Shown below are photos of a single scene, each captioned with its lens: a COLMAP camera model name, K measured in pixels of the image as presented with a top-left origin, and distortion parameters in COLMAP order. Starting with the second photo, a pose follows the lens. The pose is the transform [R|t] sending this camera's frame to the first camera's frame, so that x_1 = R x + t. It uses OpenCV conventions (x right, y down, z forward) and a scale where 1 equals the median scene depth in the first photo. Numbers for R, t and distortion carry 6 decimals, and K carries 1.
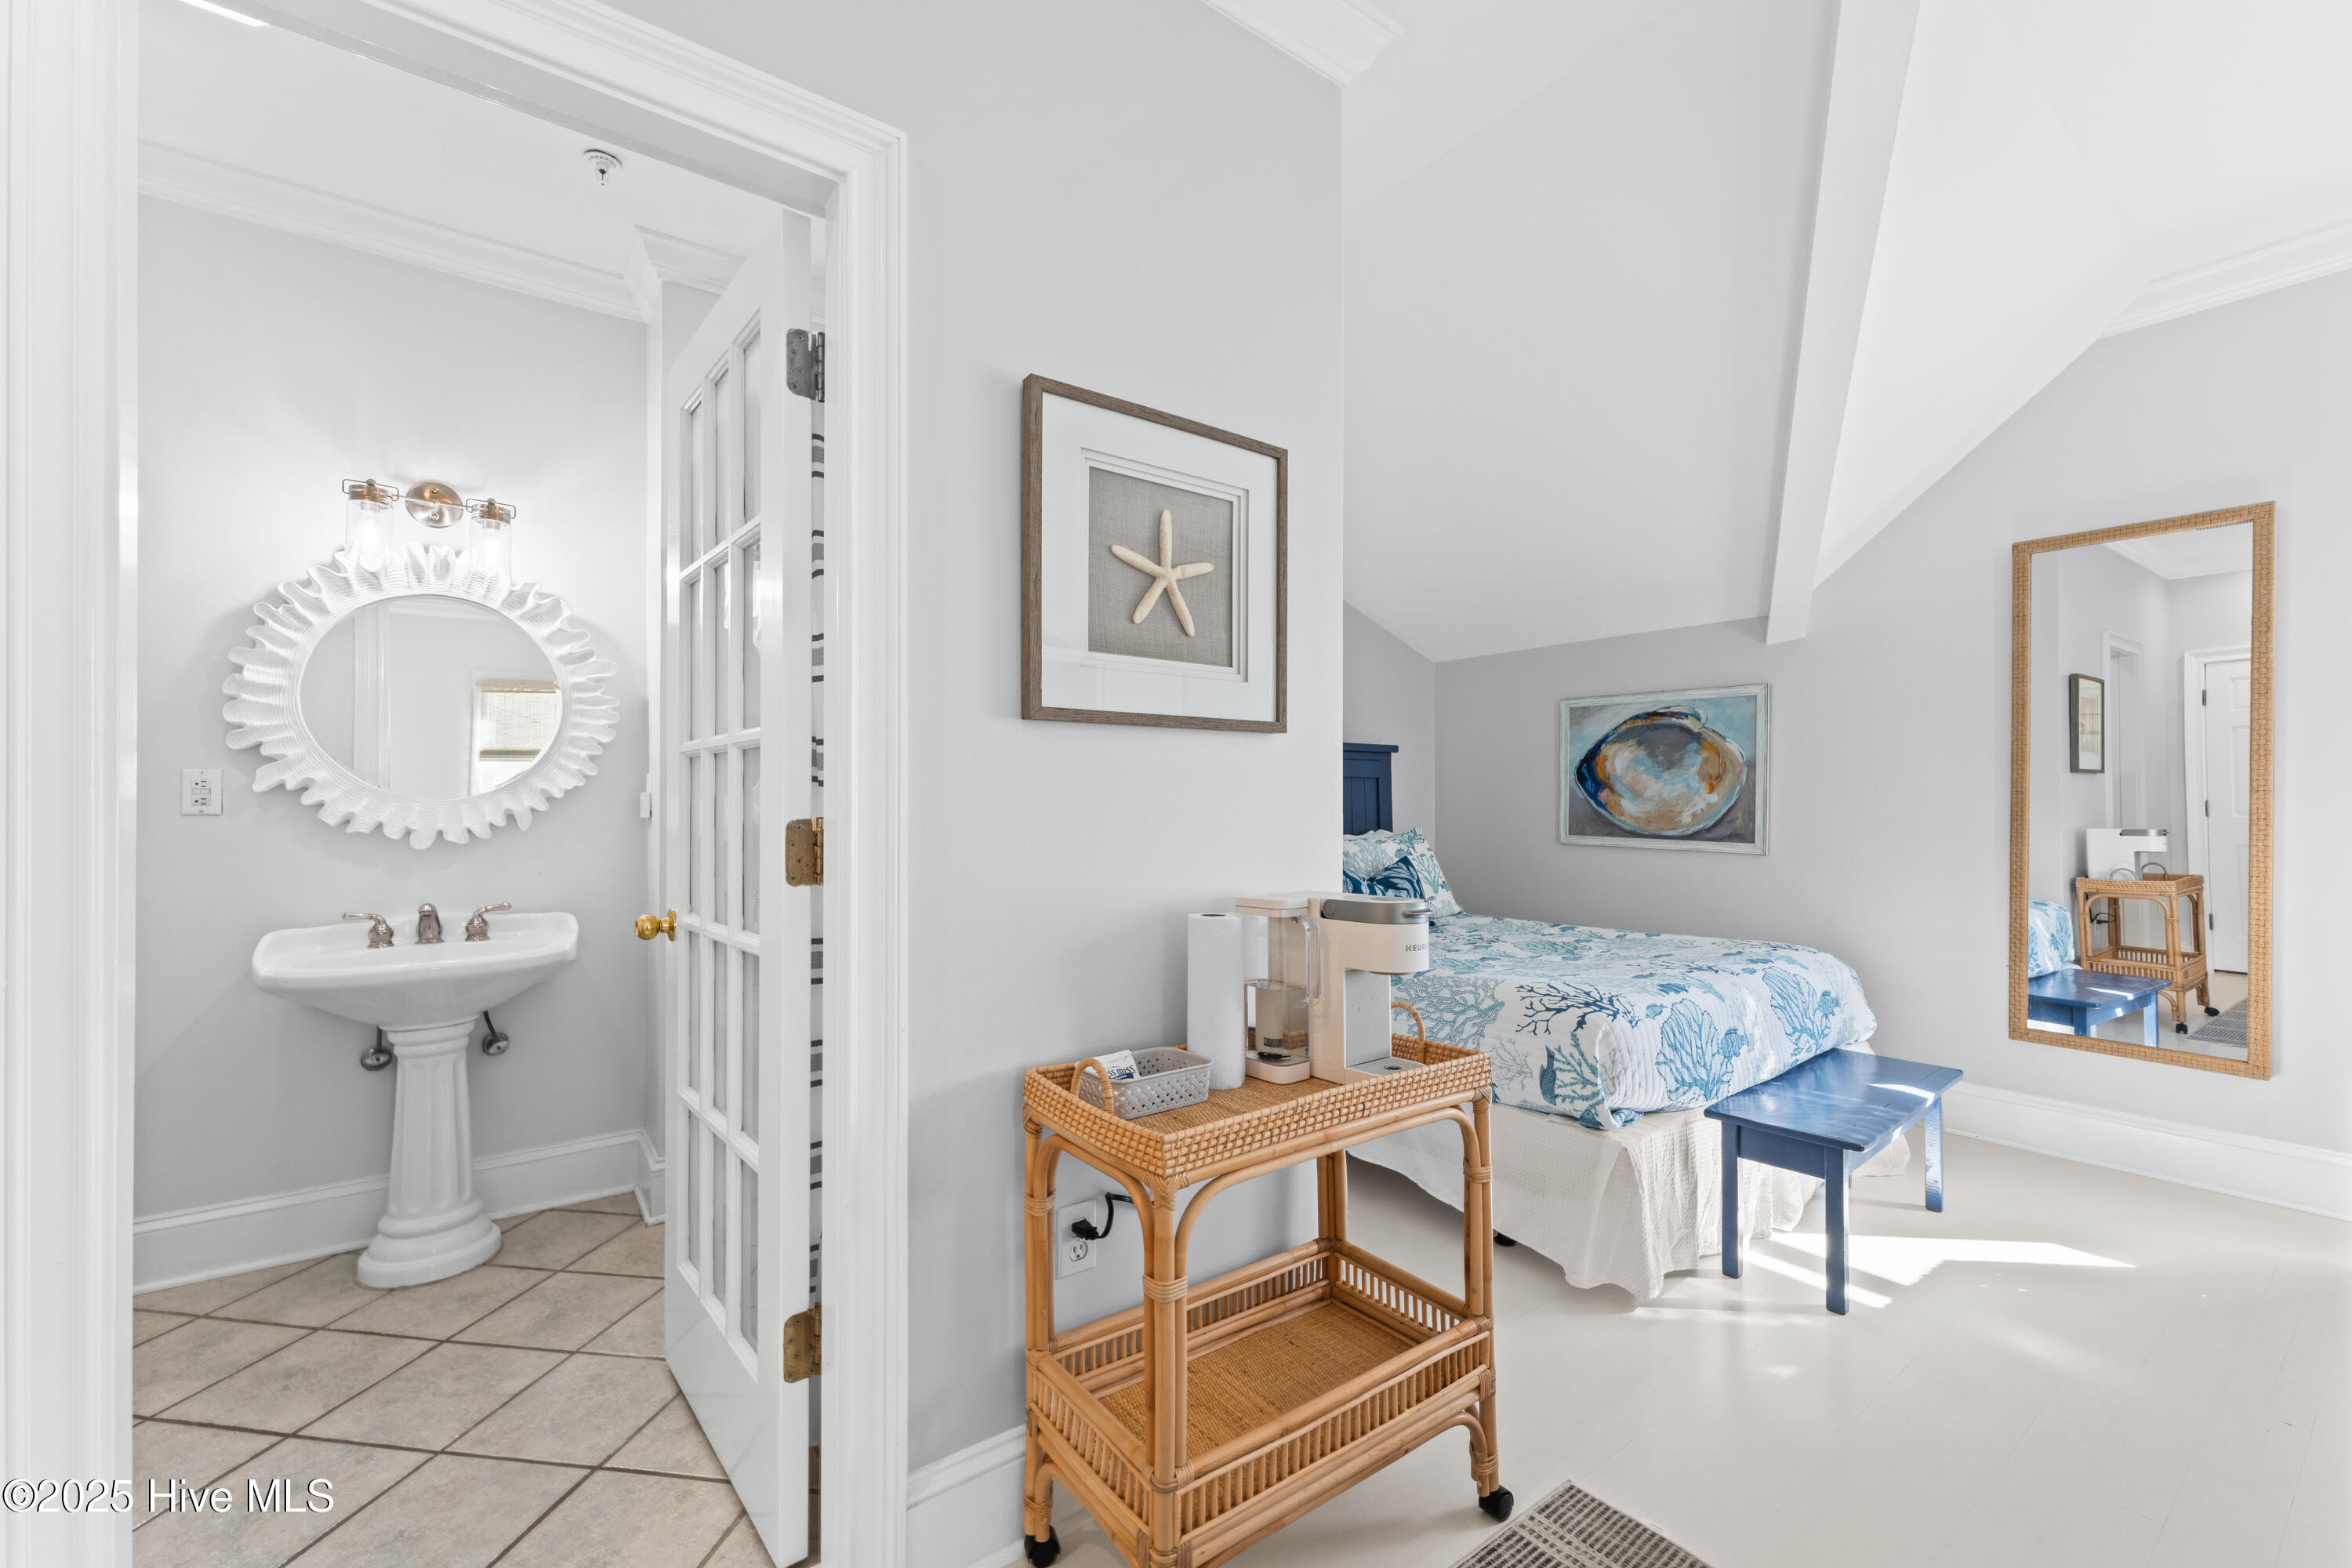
lens RADIAL K [[950.9, 0, 1171.0], [0, 950.9, 790.9], [0, 0, 1]] dist [-0.002108, -0.000299]
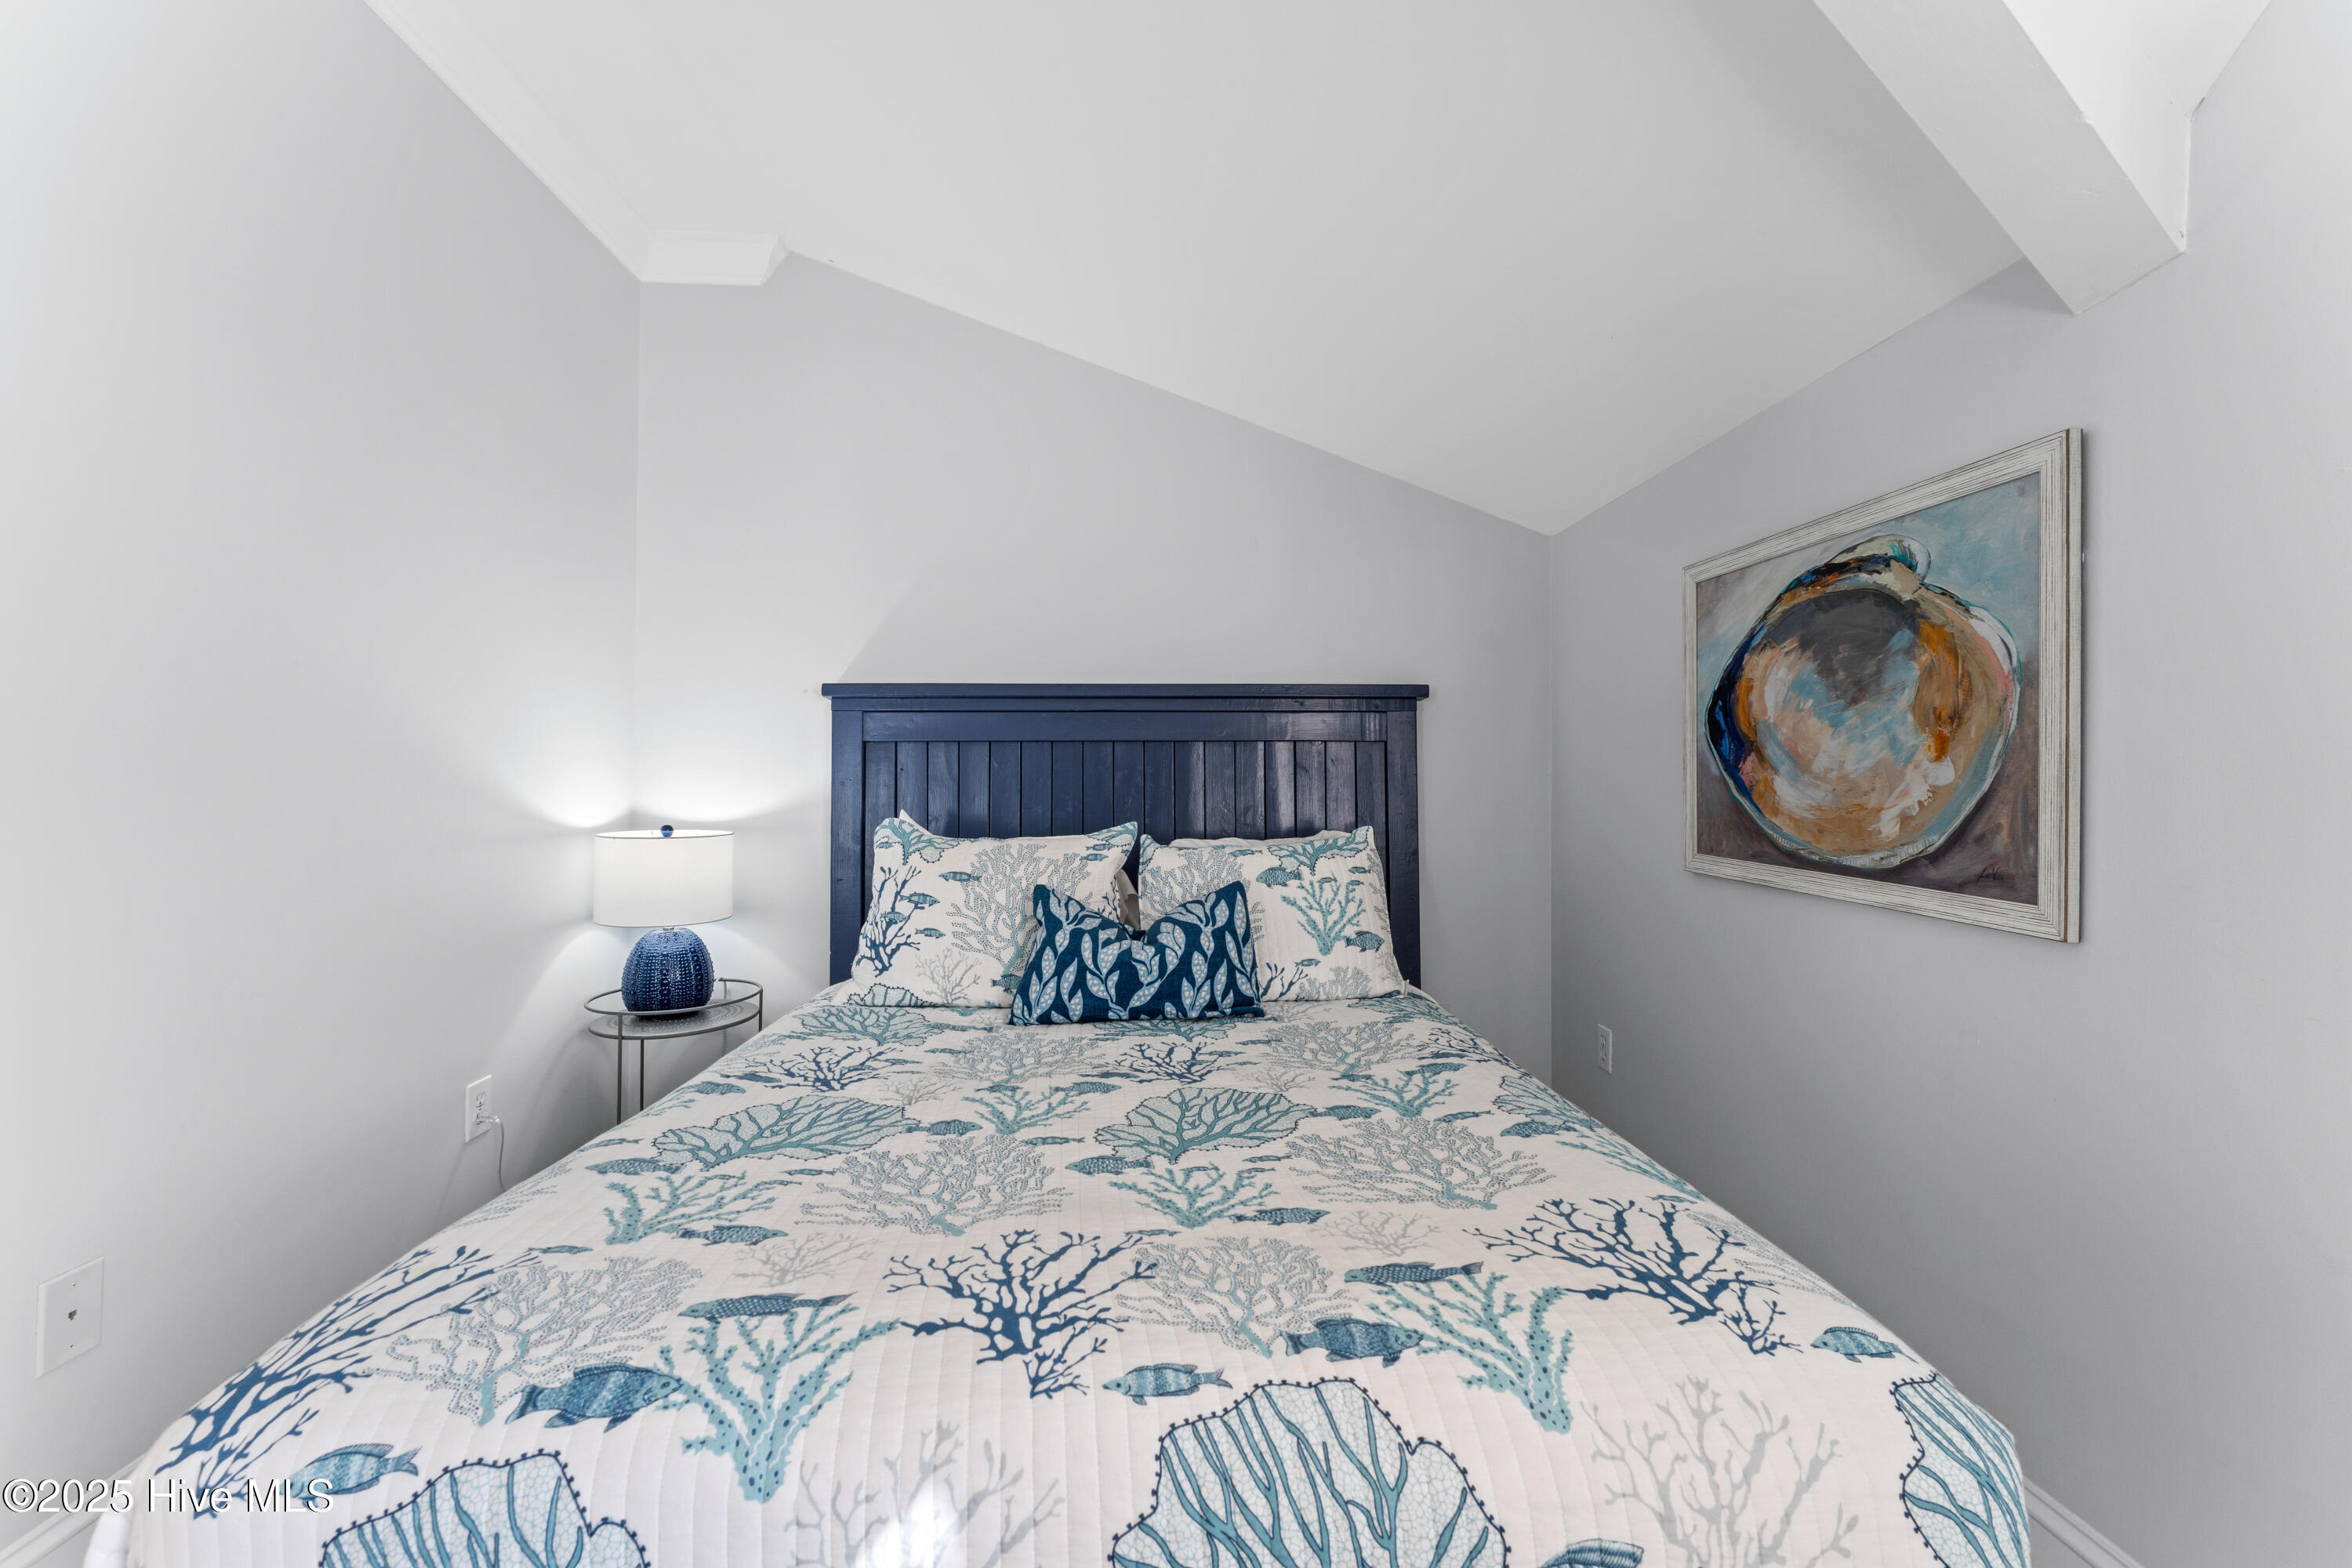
lens RADIAL K [[966.0, 0, 1206.0], [0, 966.0, 769.9], [0, 0, 1]] dist [-0.001688, -0.000159]
pose [[0.851691, -0.005736, -0.524013, 0.515901], [0.004621, 0.999983, -0.003436, 0.006063], [0.524024, 0.000505, 0.851703, 0.521491]]
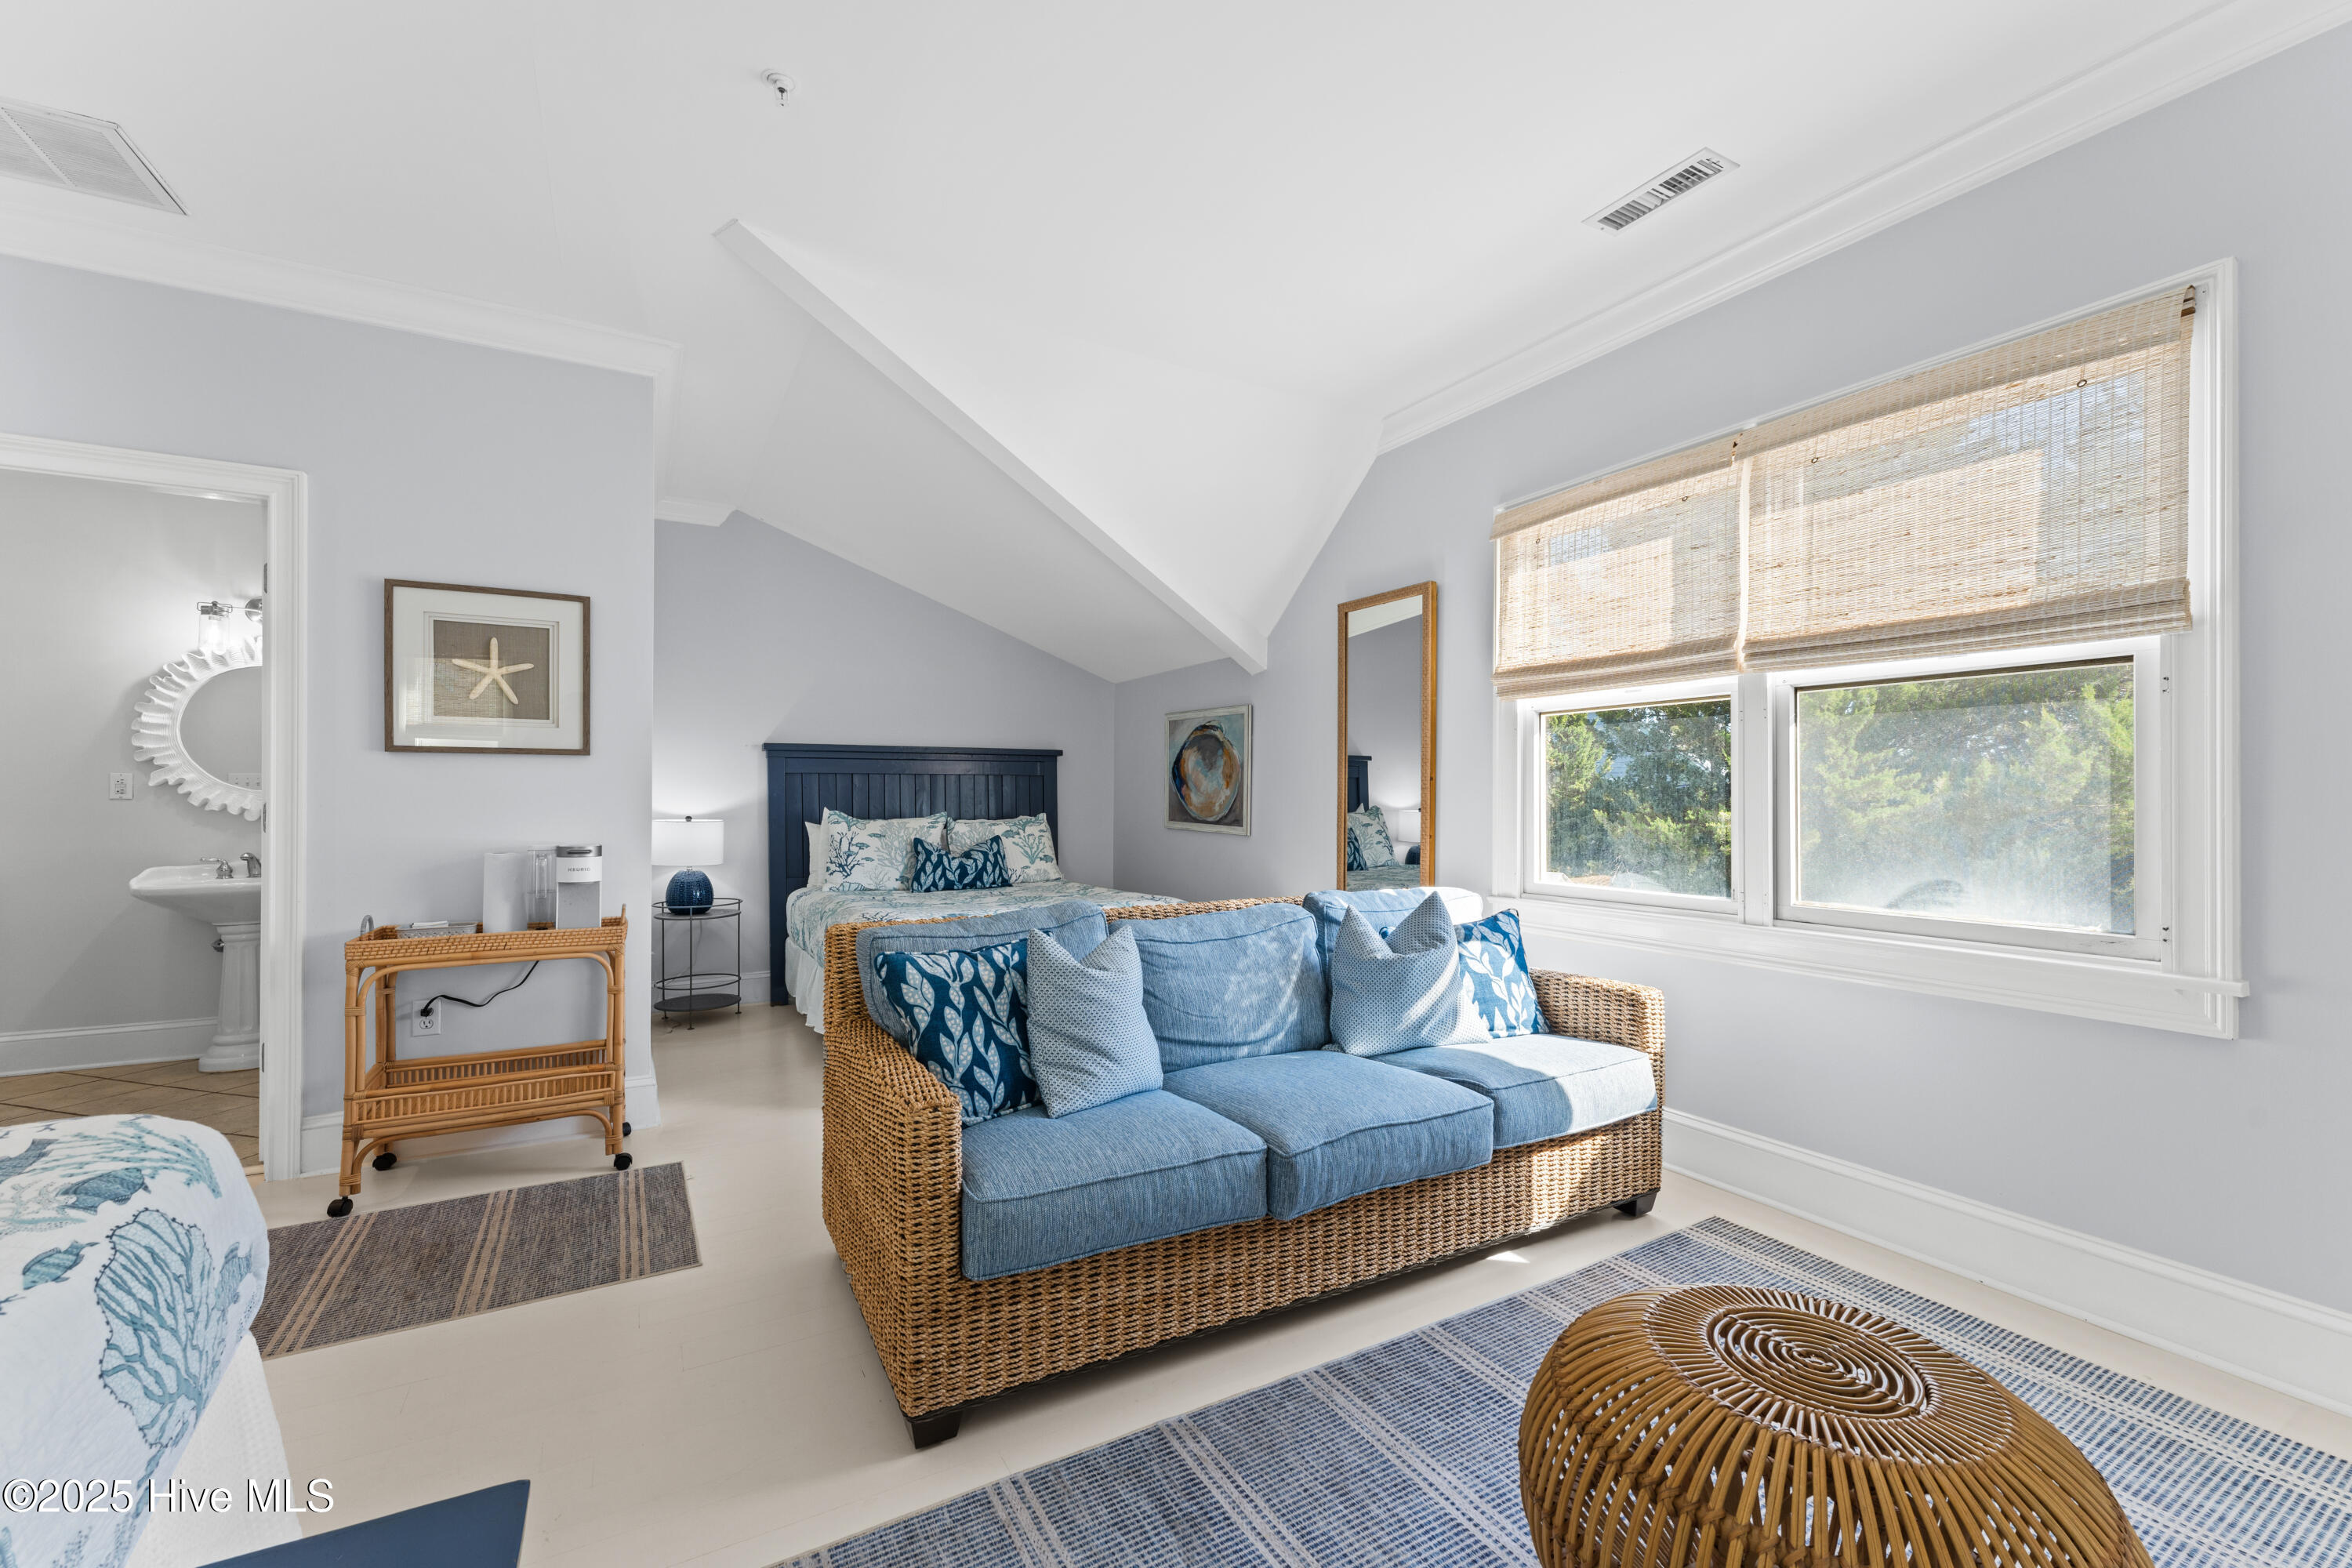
lens RADIAL K [[950.9, 0, 1171.0], [0, 950.9, 790.9], [0, 0, 1]] dist [-0.002108, -0.000299]
pose [[0.993228, 0.002477, -0.116153, 0.635844], [-0.001644, 0.999972, 0.007265, -0.003534], [0.116167, -0.007025, 0.993205, -0.292923]]
